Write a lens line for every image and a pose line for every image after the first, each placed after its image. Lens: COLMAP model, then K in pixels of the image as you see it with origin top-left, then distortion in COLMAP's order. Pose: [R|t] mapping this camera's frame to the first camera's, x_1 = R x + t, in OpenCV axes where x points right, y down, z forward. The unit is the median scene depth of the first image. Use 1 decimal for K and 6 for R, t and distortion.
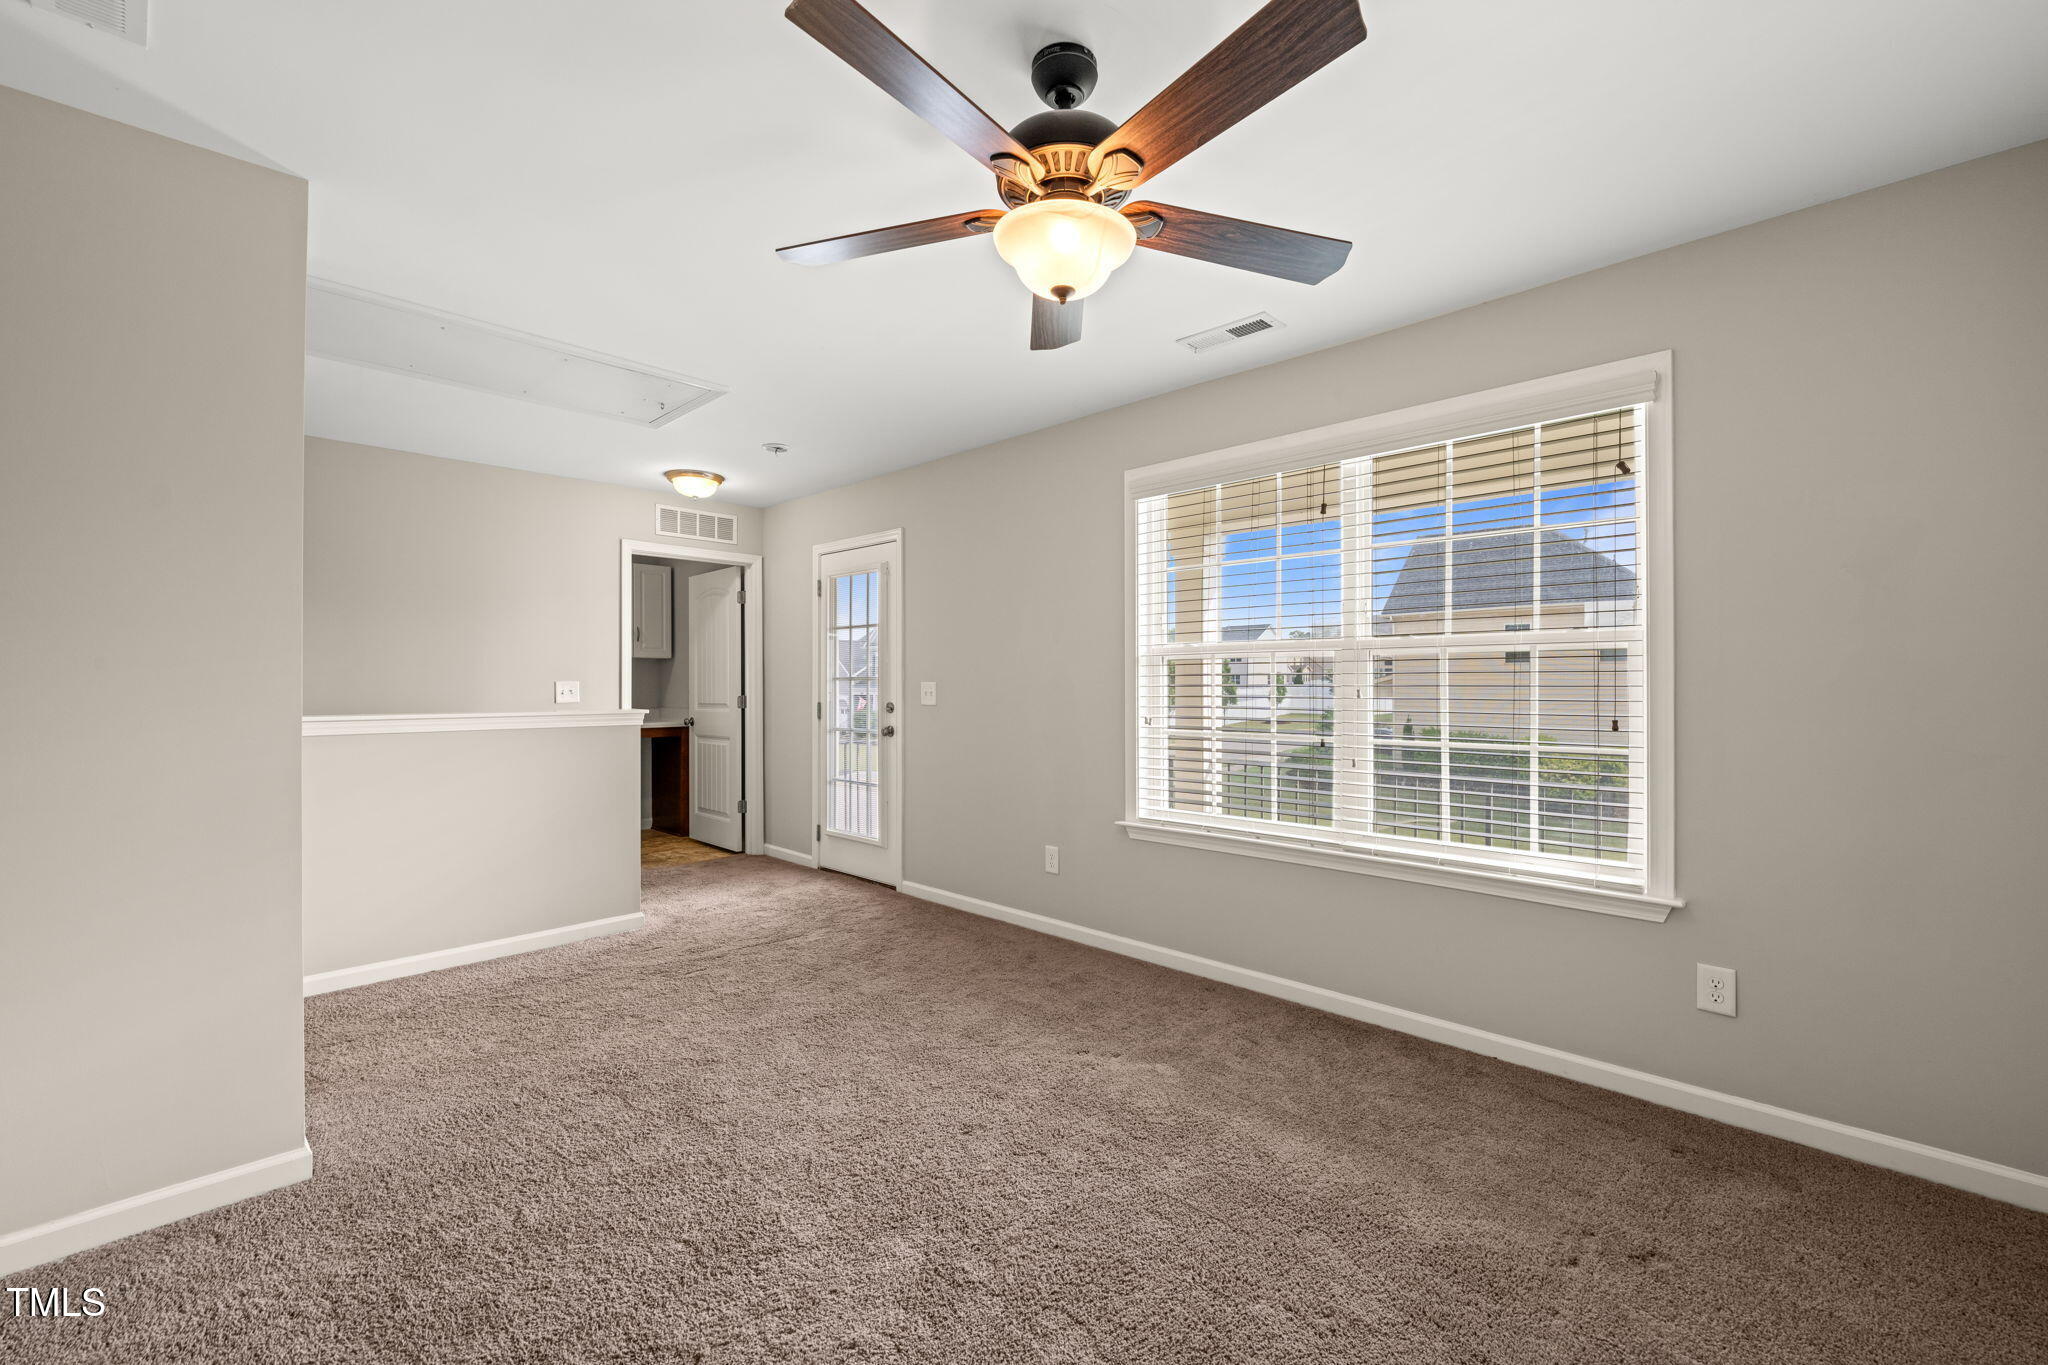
lens RADIAL K [[835.7, 0, 1031.6], [0, 835.7, 673.9], [0, 0, 1]] dist [-0.002464, -0.000409]
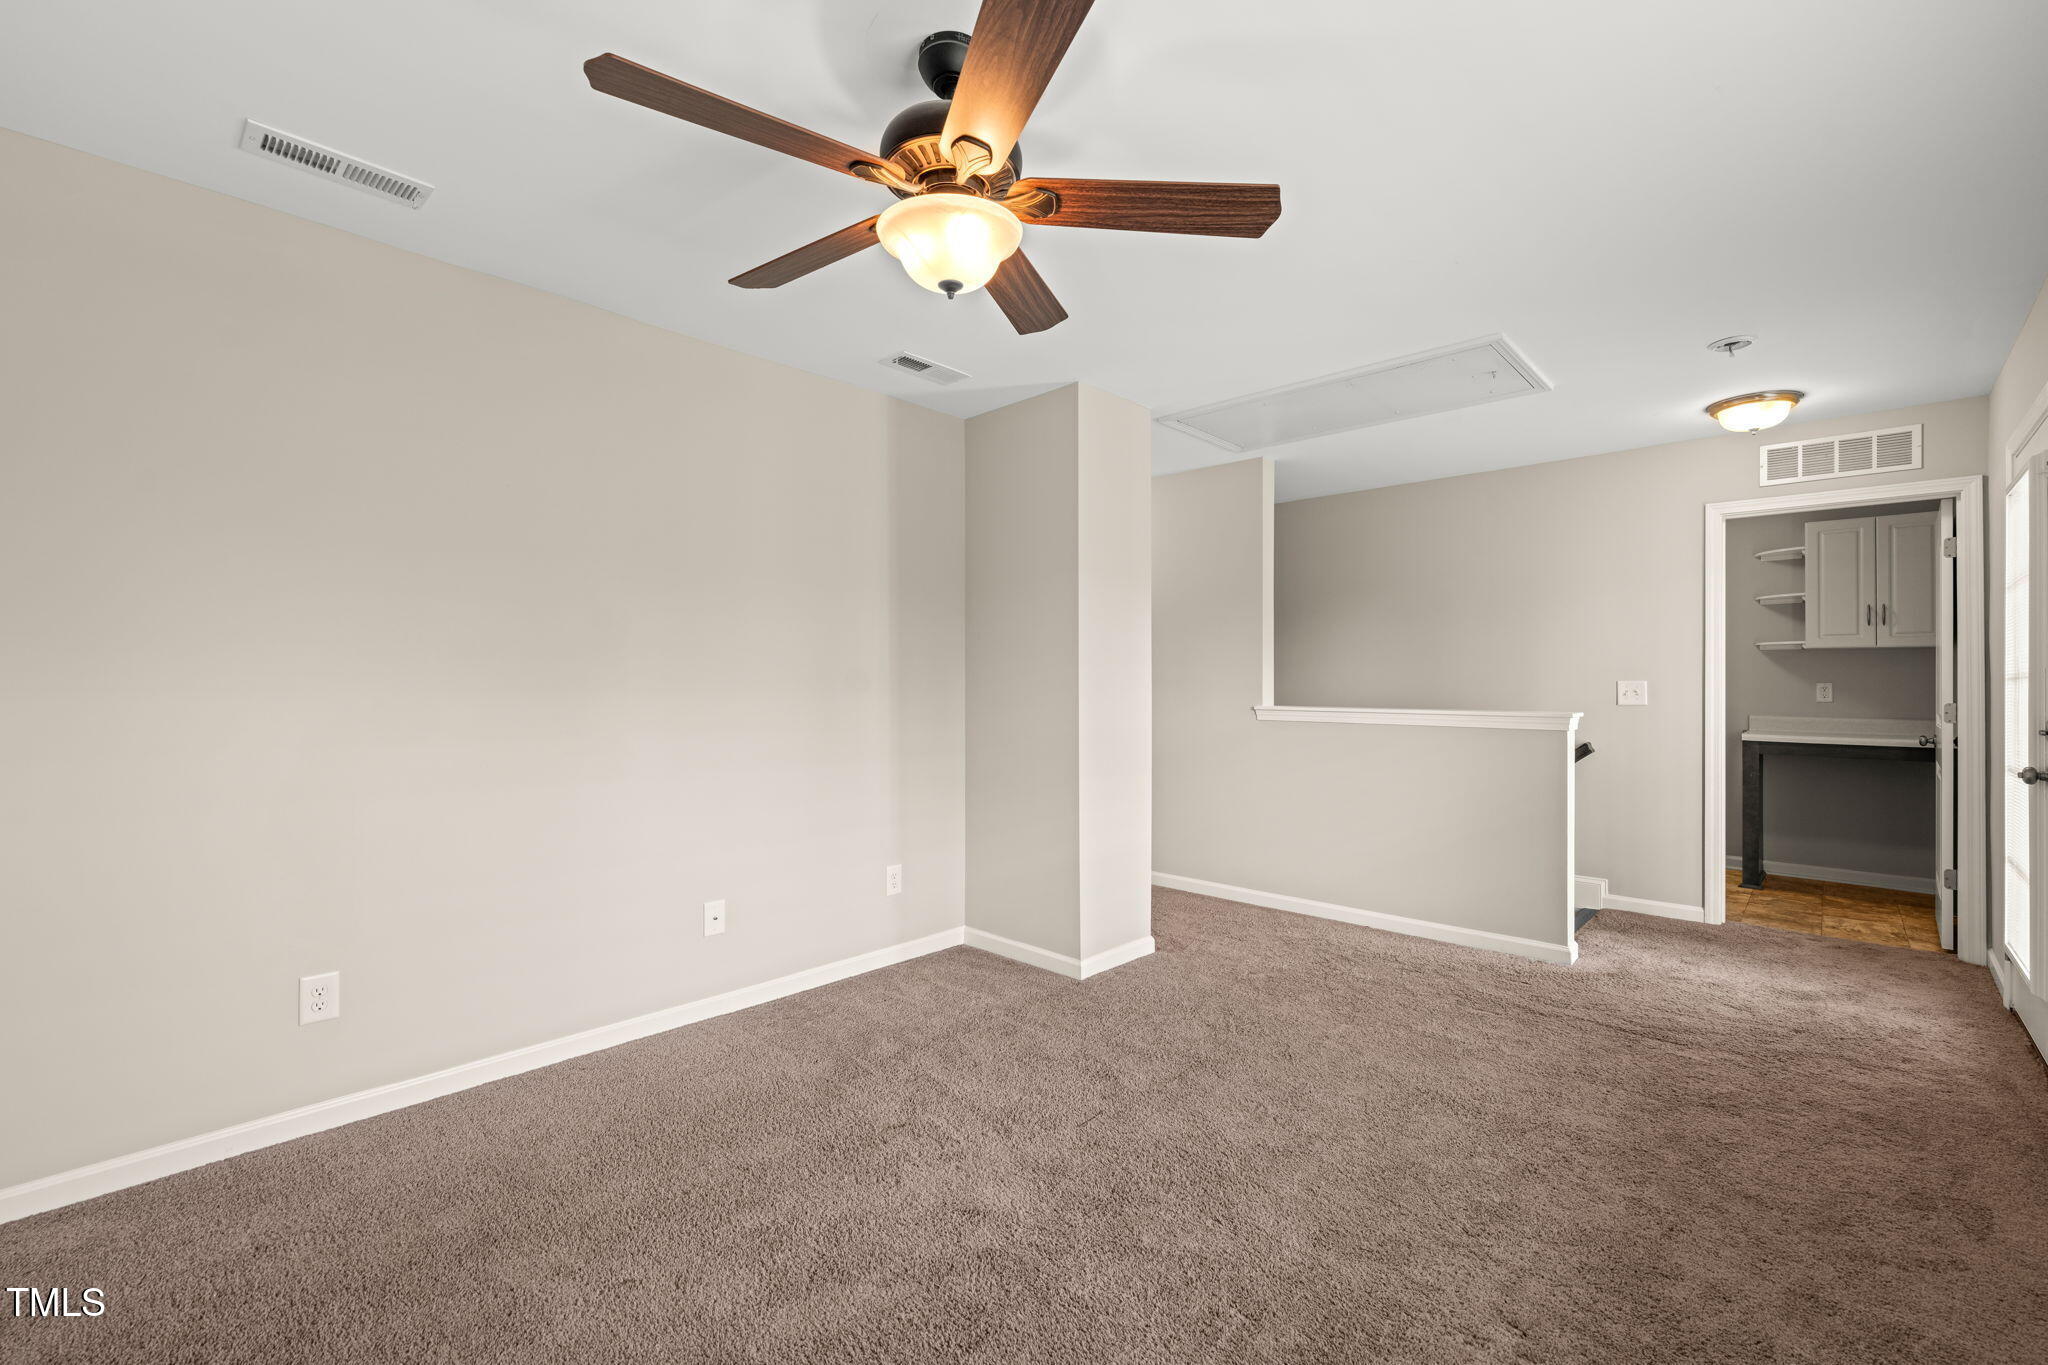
lens RADIAL K [[853.7, 0, 1024.0], [0, 853.7, 682.5], [0, 0, 1]] dist [-0.001499, -0.000125]
pose [[0.031319, 0.003256, -0.999504, 0.436941], [0.007279, 0.999967, 0.003486, 0.003703], [0.999483, -0.007384, 0.031295, 0.447648]]
